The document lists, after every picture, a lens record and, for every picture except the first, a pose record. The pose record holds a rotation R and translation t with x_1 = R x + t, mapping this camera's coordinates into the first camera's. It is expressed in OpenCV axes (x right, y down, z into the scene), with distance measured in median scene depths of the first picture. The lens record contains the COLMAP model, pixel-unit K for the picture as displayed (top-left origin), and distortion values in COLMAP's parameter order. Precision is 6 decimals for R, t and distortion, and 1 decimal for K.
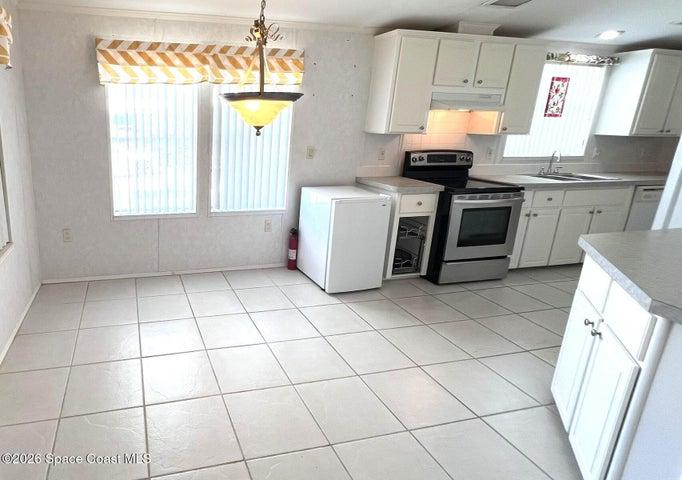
lens RADIAL K [[378.2, 0, 208.7], [0, 378.2, 213.0], [0, 0, 1]] dist [-0.001421, 0.000310]
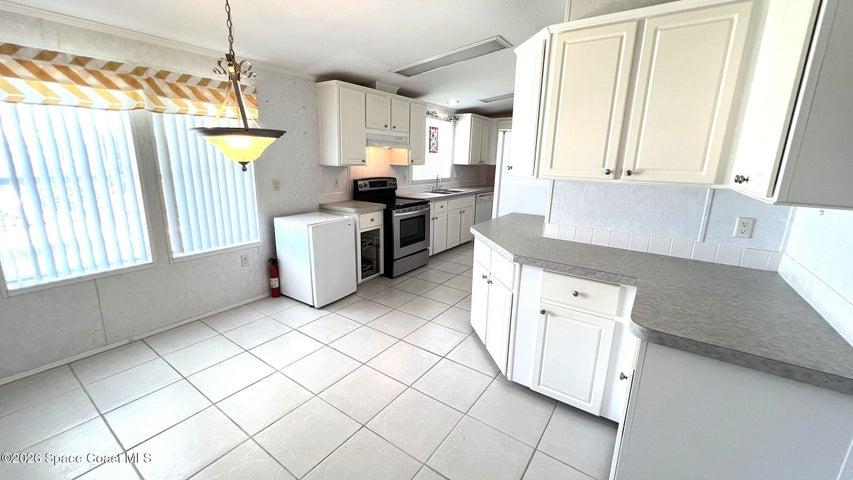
lens RADIAL K [[340.4, 0, 426.5], [0, 340.4, 240.0], [0, 0, 1]] dist [-0.000579, 0.000026]
pose [[0.736936, -0.159897, 0.656779, -0.074810], [0.153534, 0.985819, 0.067732, -0.007056], [-0.658296, 0.050924, 0.751035, 0.009823]]
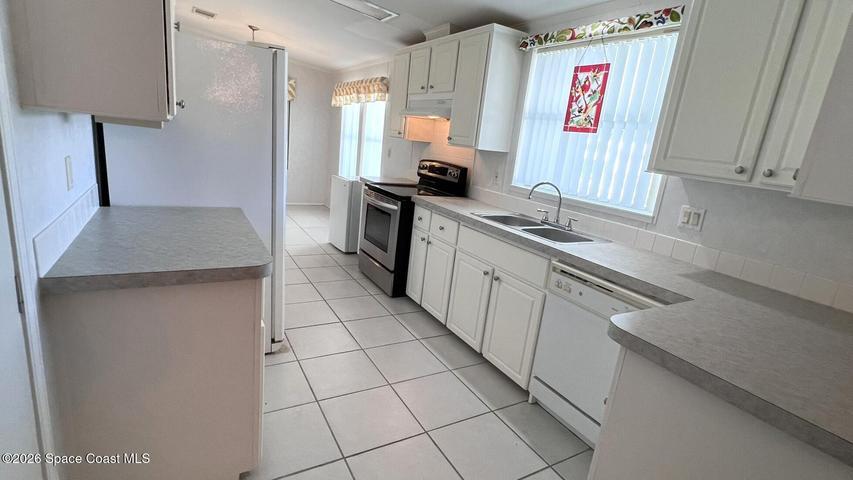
lens RADIAL K [[411.2, 0, 426.5], [0, 411.2, 240.0], [0, 0, 1]] dist [0.000896, 0.000296]
pose [[0.308837, 0.249283, -0.917866, 1.698969], [-0.328292, 0.933671, 0.143115, -0.126650], [0.892661, 0.257129, 0.370190, 0.680709]]
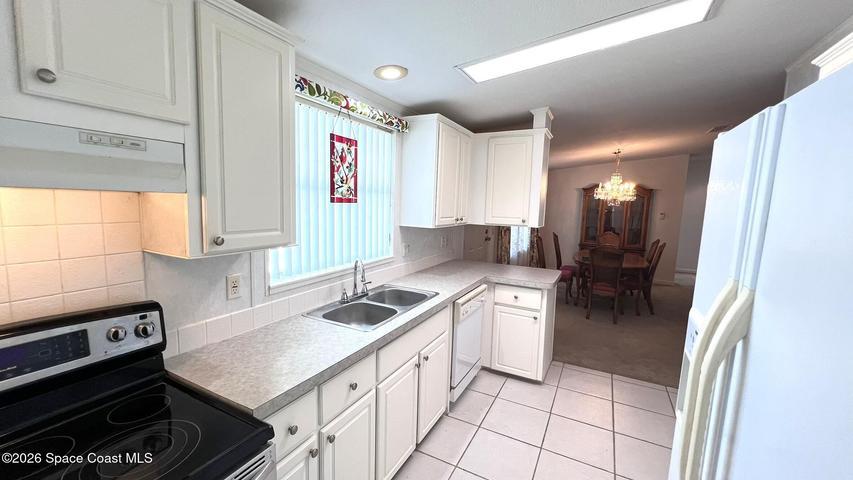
lens RADIAL K [[340.4, 0, 426.5], [0, 340.4, 240.0], [0, 0, 1]] dist [-0.000579, 0.000026]
pose [[0.644916, -0.084063, 0.759616, 0.676116], [0.163153, 0.986163, -0.029384, -0.185605], [-0.746635, 0.142884, 0.649708, 0.657239]]
